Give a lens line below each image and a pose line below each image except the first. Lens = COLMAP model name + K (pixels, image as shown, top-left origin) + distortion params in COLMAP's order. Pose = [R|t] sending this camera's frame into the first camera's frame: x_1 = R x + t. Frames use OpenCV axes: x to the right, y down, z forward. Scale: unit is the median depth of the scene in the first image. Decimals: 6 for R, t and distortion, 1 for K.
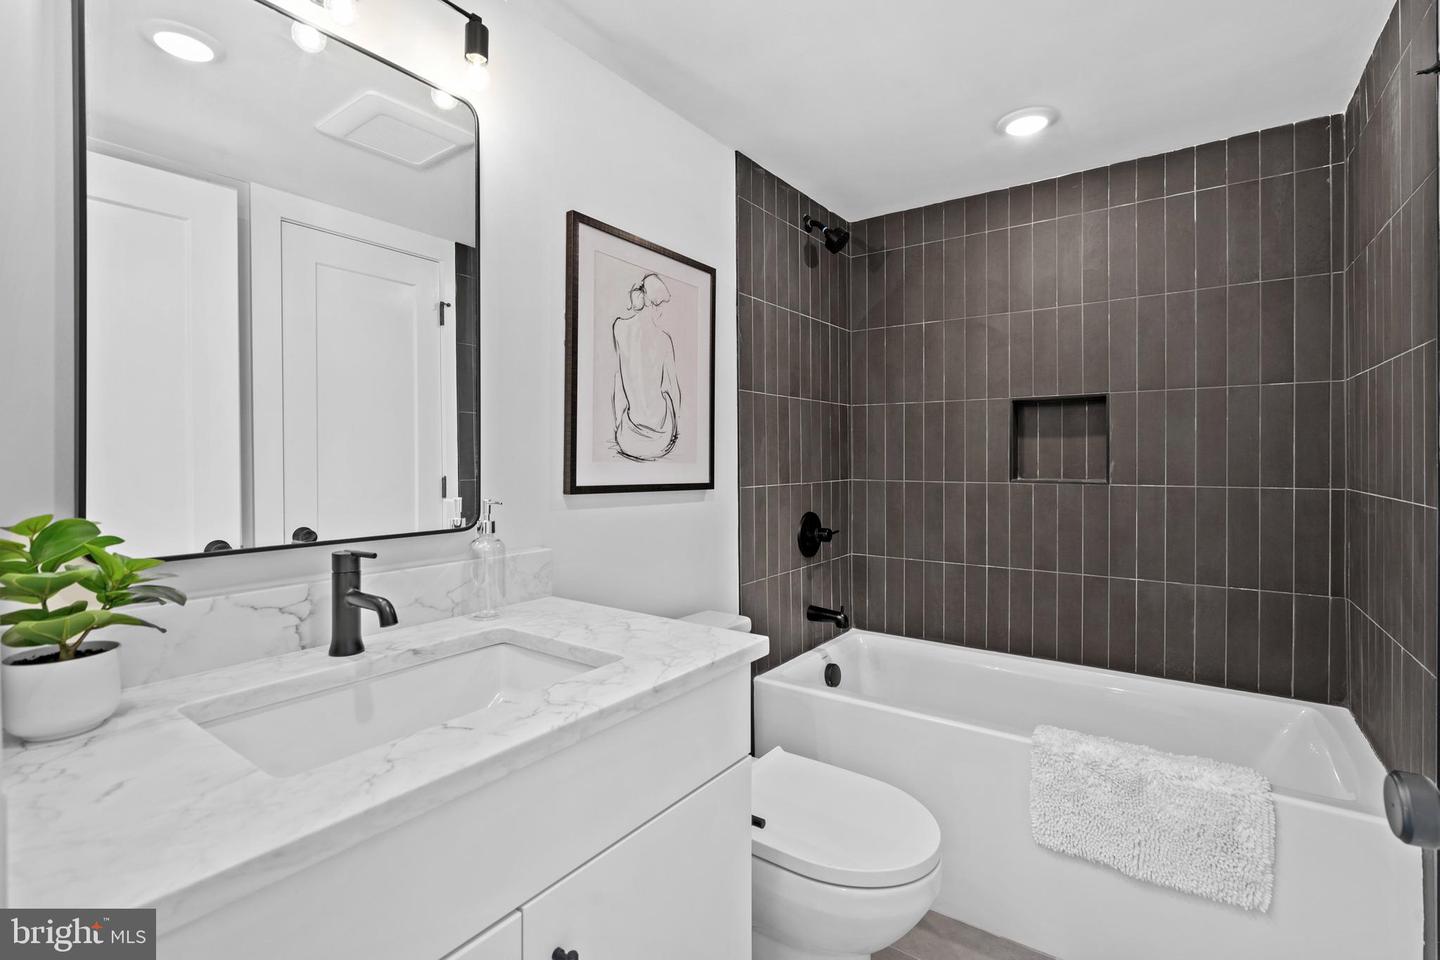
lens RADIAL K [[663.9, 0, 718.9], [0, 663.9, 469.0], [0, 0, 1]] dist [0.001457, 0.000541]
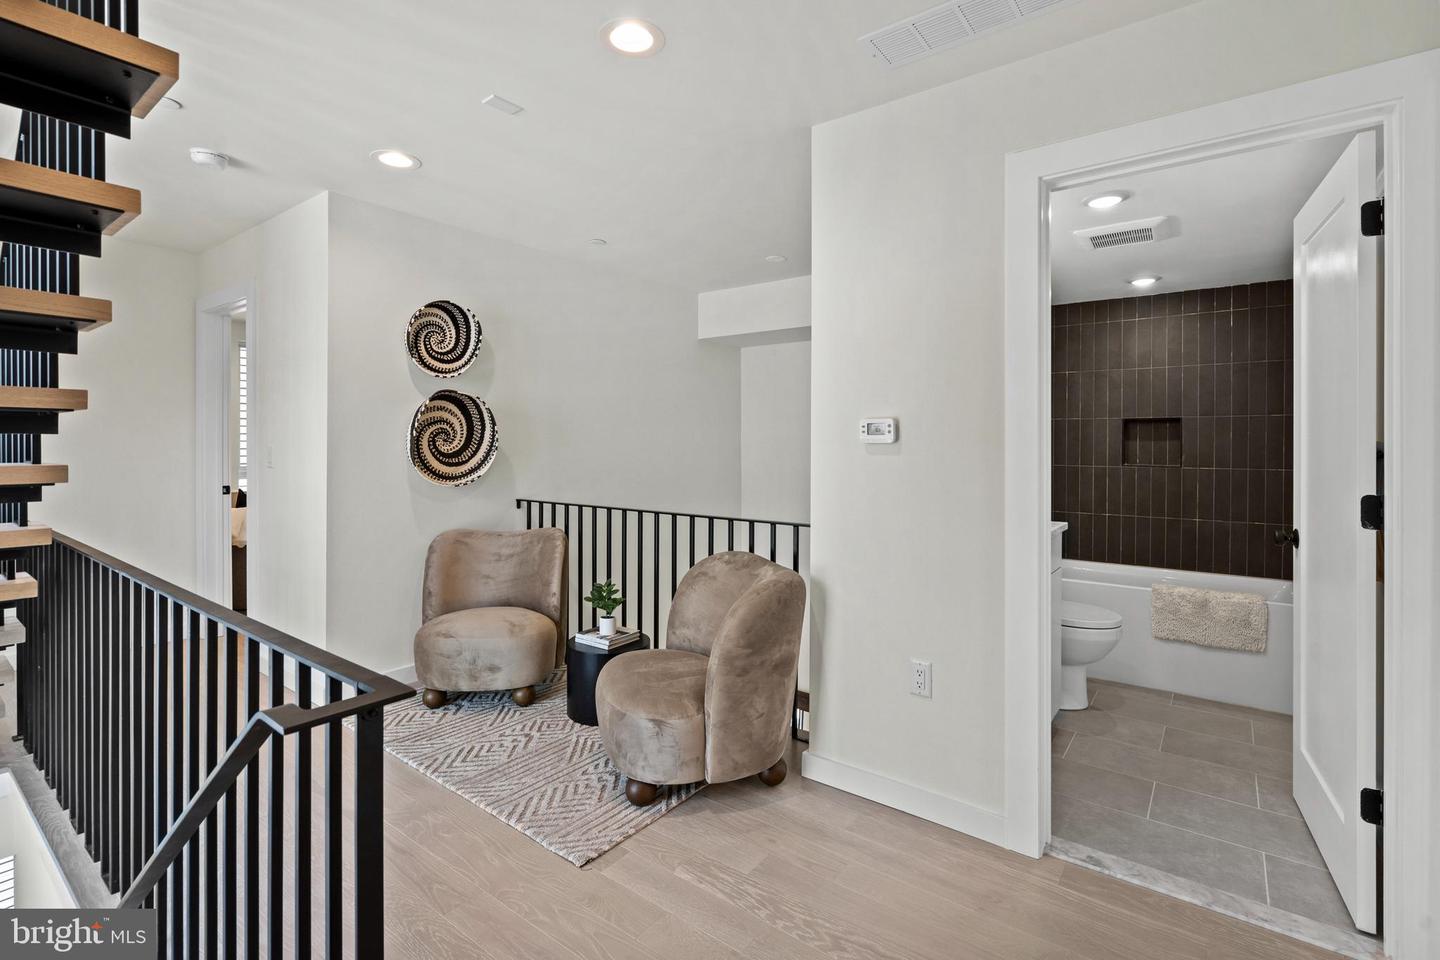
lens RADIAL K [[663.9, 0, 719.2], [0, 663.9, 455.8], [0, 0, 1]] dist [0.001457, 0.000541]
pose [[0.999679, 0.008775, -0.023784, -0.616717], [-0.008833, 0.999958, -0.002320, 0.005947], [0.023763, 0.002529, 0.999714, -0.822128]]
